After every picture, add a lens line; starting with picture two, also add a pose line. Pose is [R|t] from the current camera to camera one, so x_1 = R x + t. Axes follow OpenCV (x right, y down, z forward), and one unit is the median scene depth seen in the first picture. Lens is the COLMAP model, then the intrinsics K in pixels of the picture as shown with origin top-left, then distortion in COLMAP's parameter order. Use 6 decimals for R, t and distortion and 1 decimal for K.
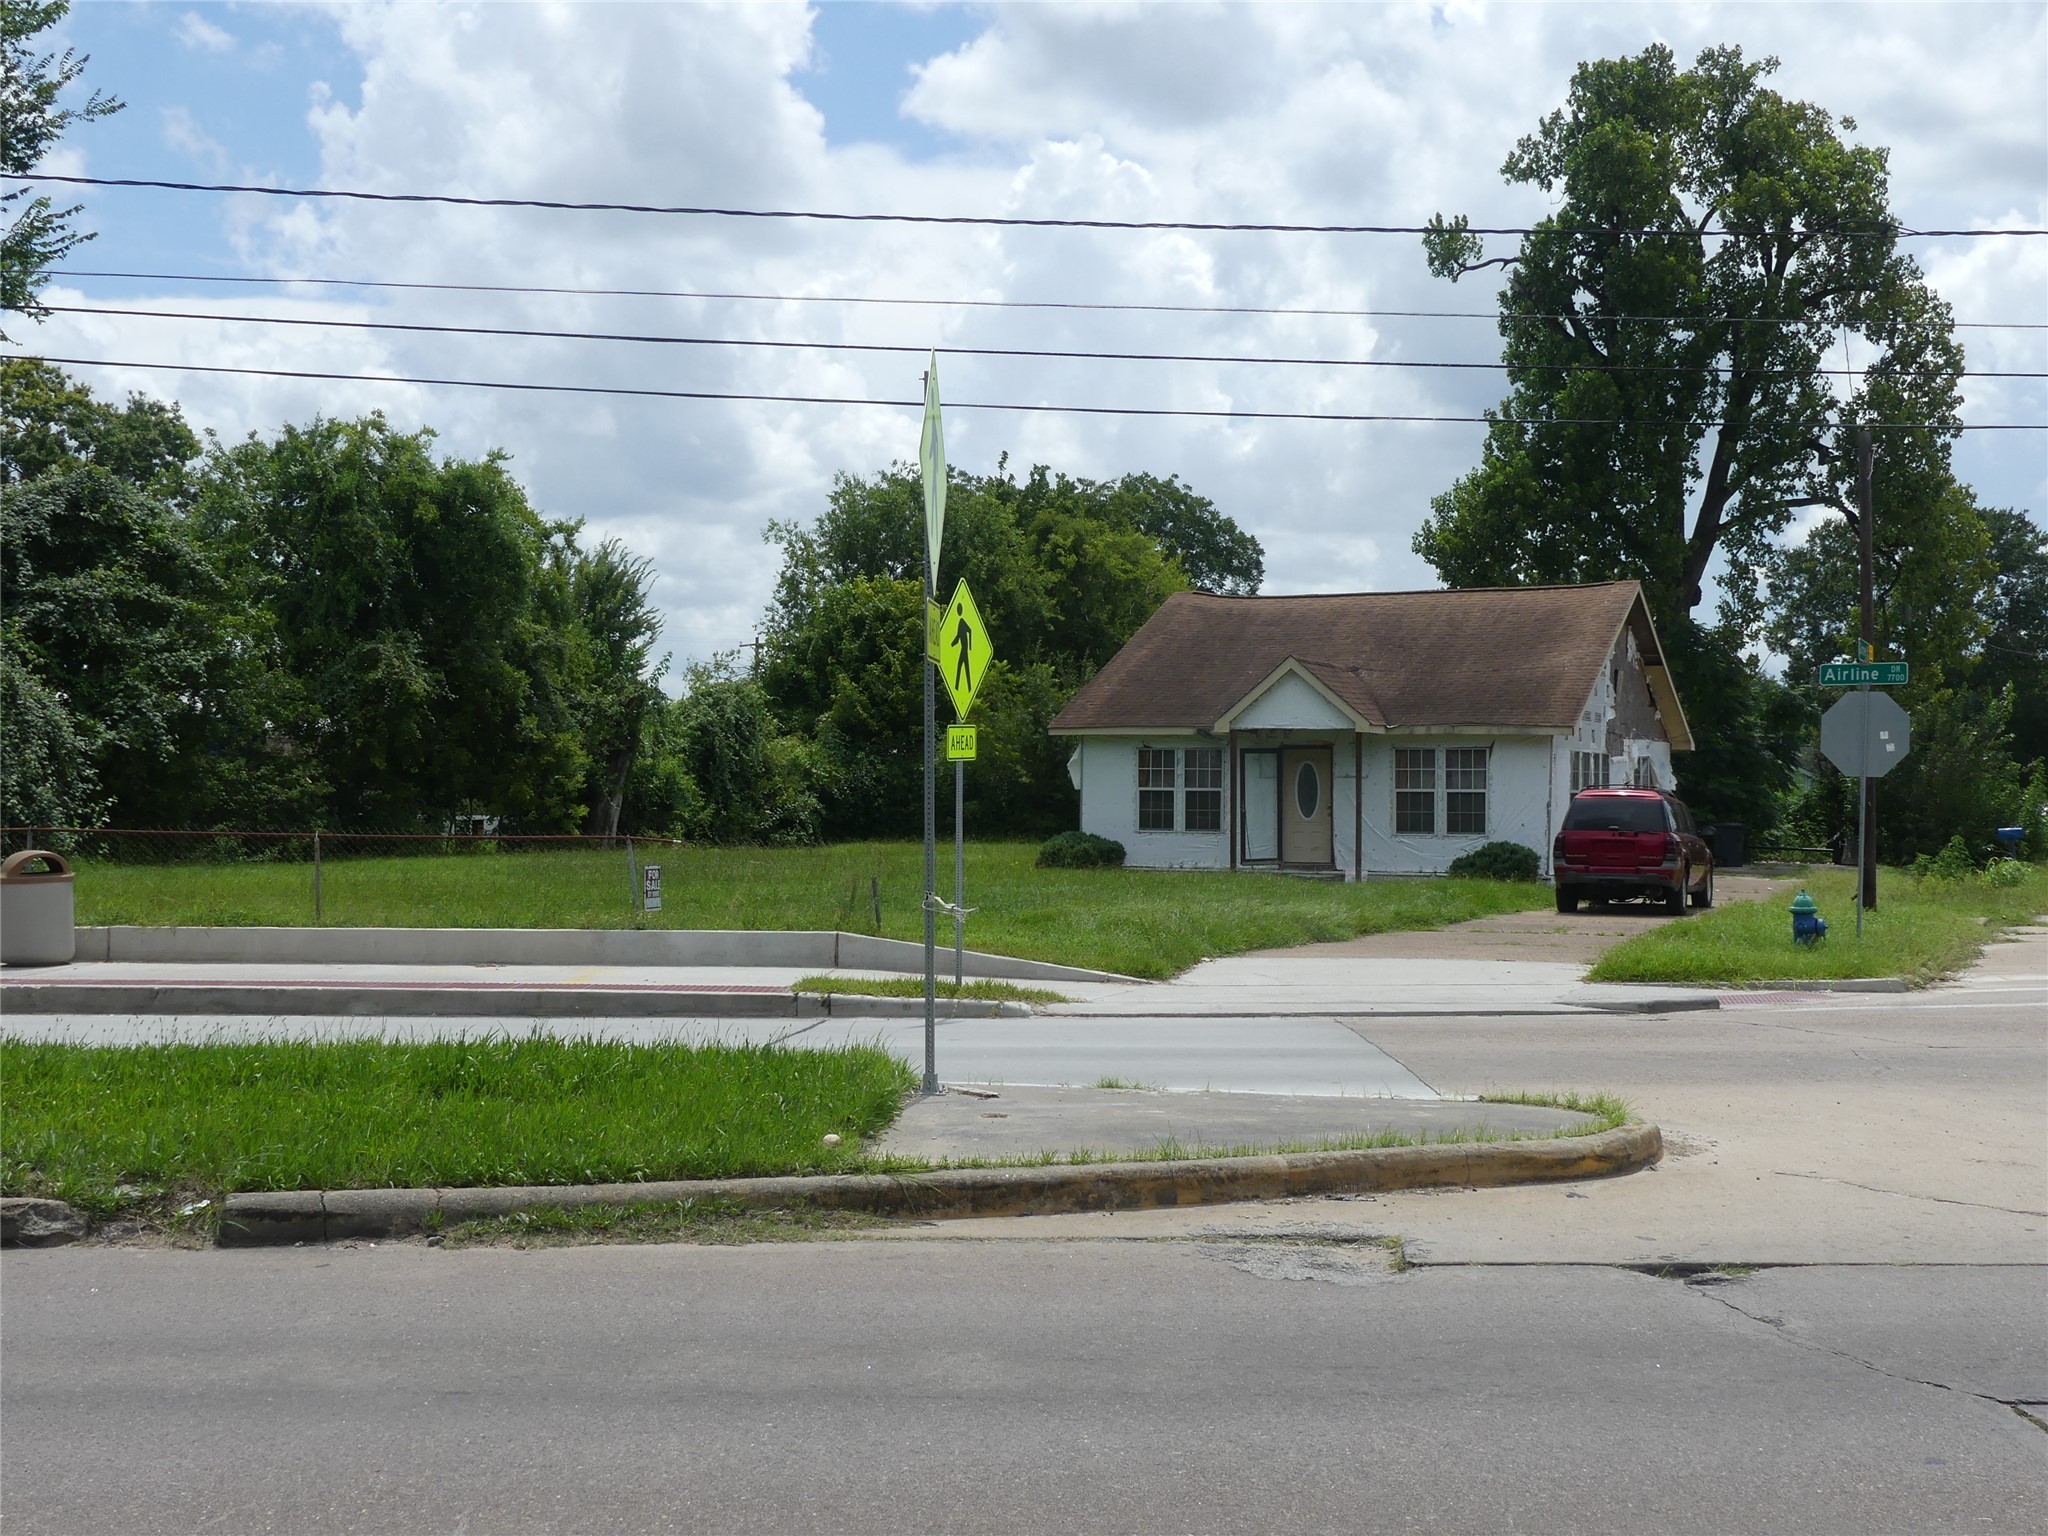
lens RADIAL K [[2455.1, 0, 1024.0], [0, 2455.1, 768.0], [0, 0, 1]] dist [-0.008147, 0.263982]
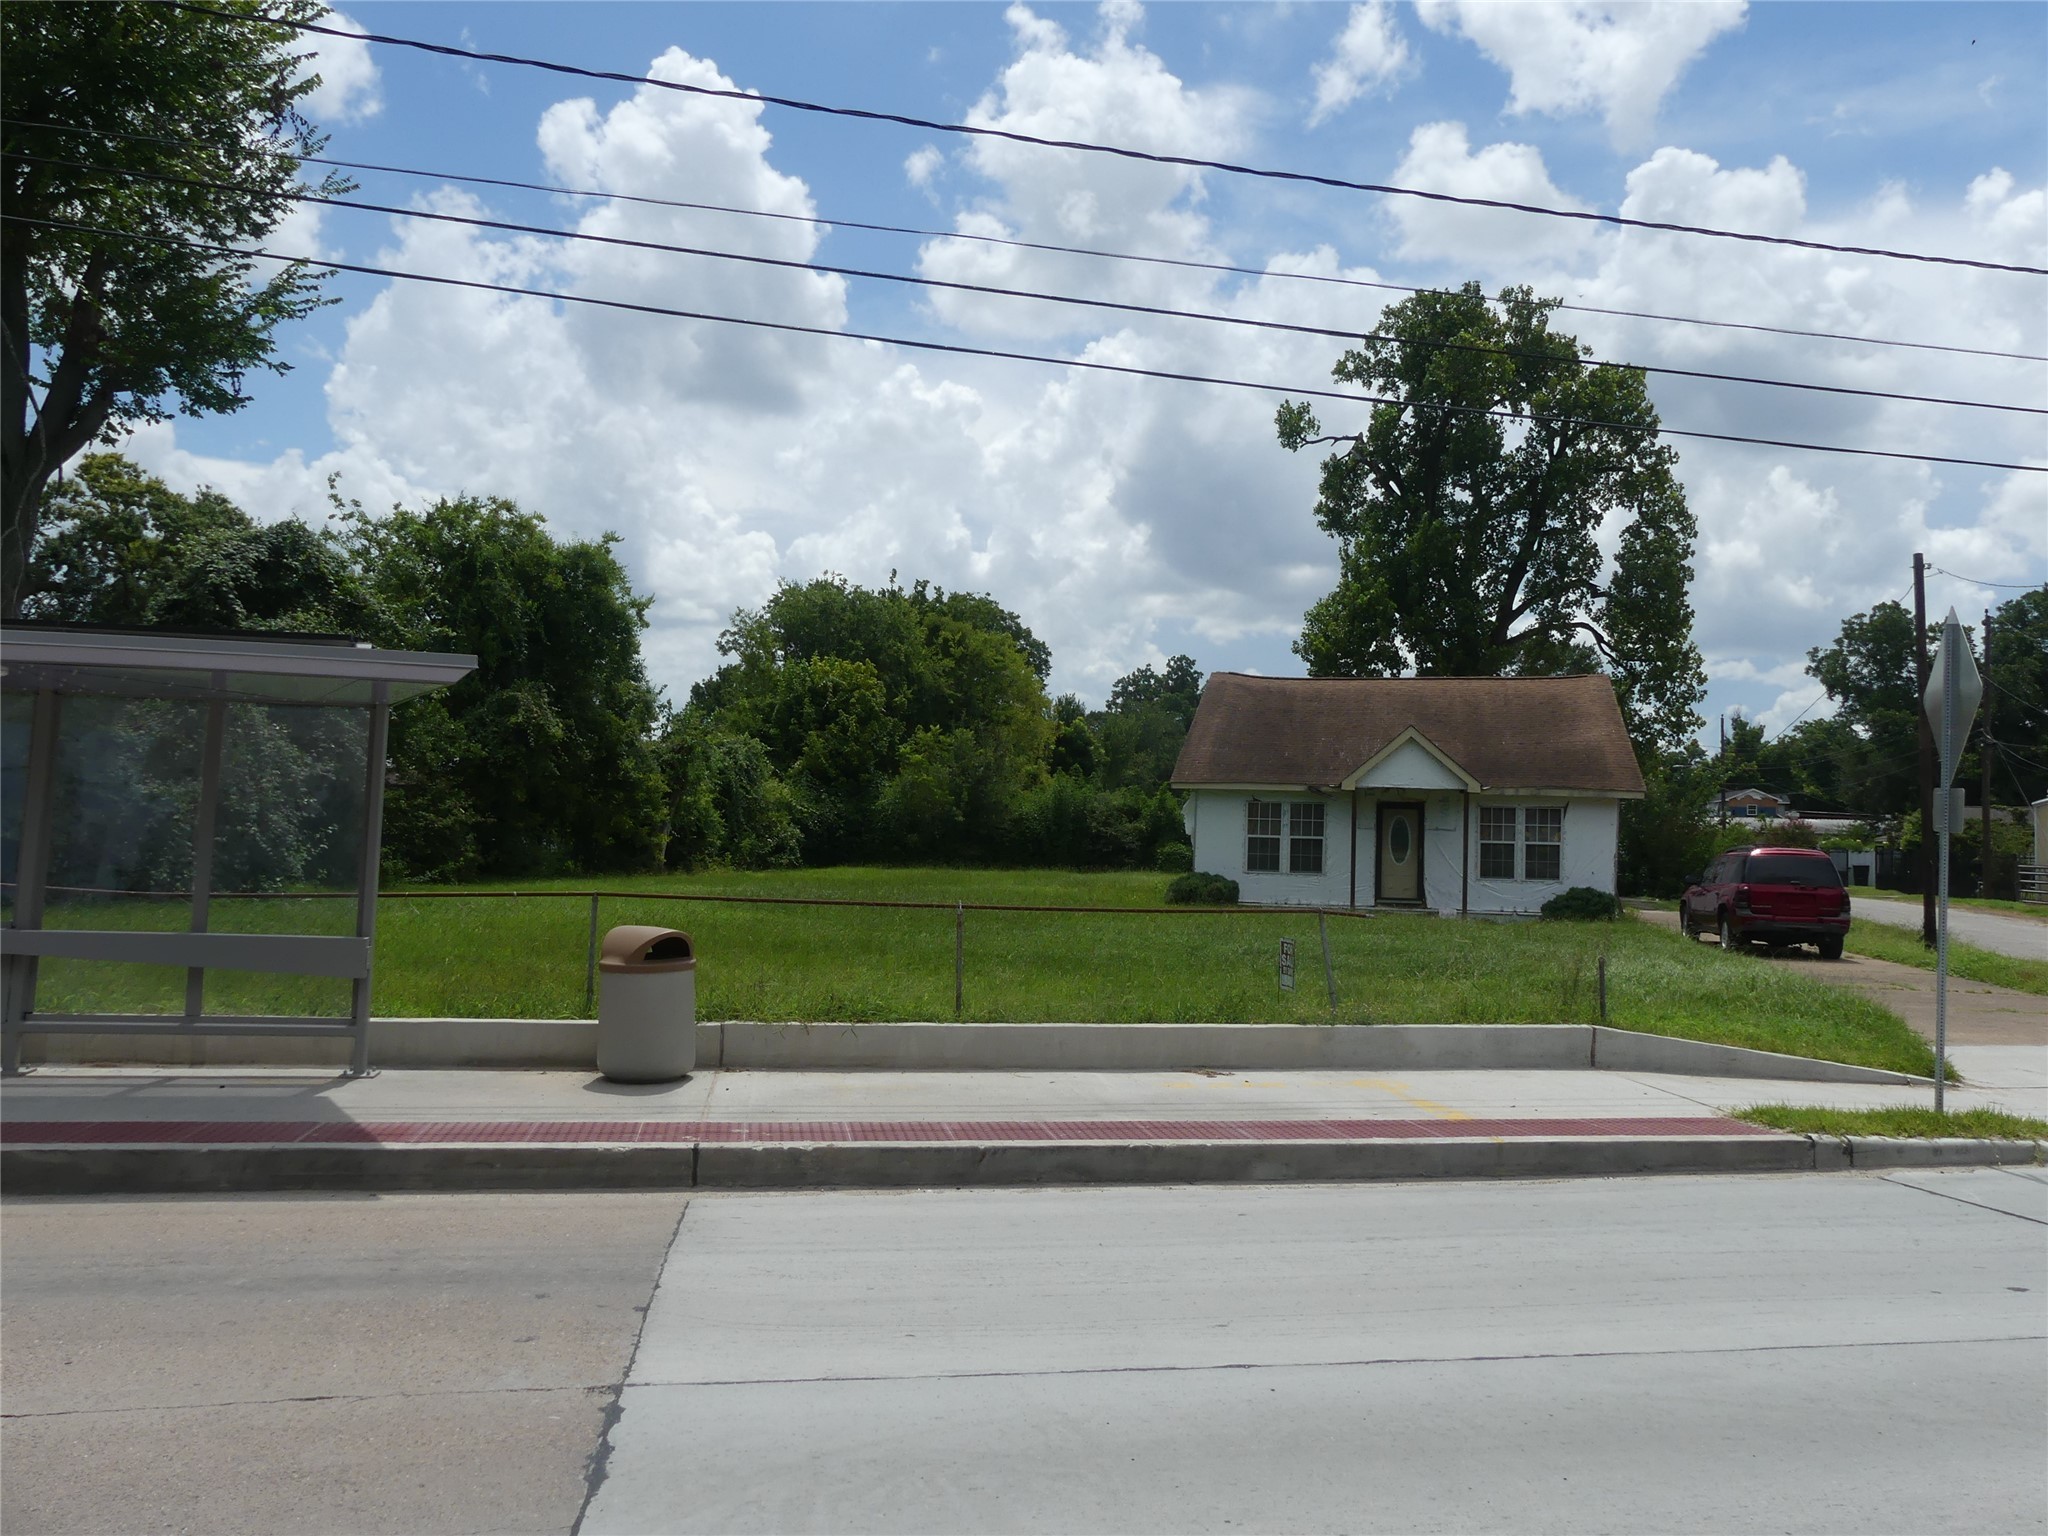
lens RADIAL K [[1634.6, 0, 1024.0], [0, 1634.6, 768.0], [0, 0, 1]] dist [0.016657, 0.003926]
pose [[0.983836, 0.026483, 0.177103, -0.158108], [-0.022550, 0.999453, -0.024182, -0.001888], [-0.177647, 0.019798, 0.983895, 0.198589]]
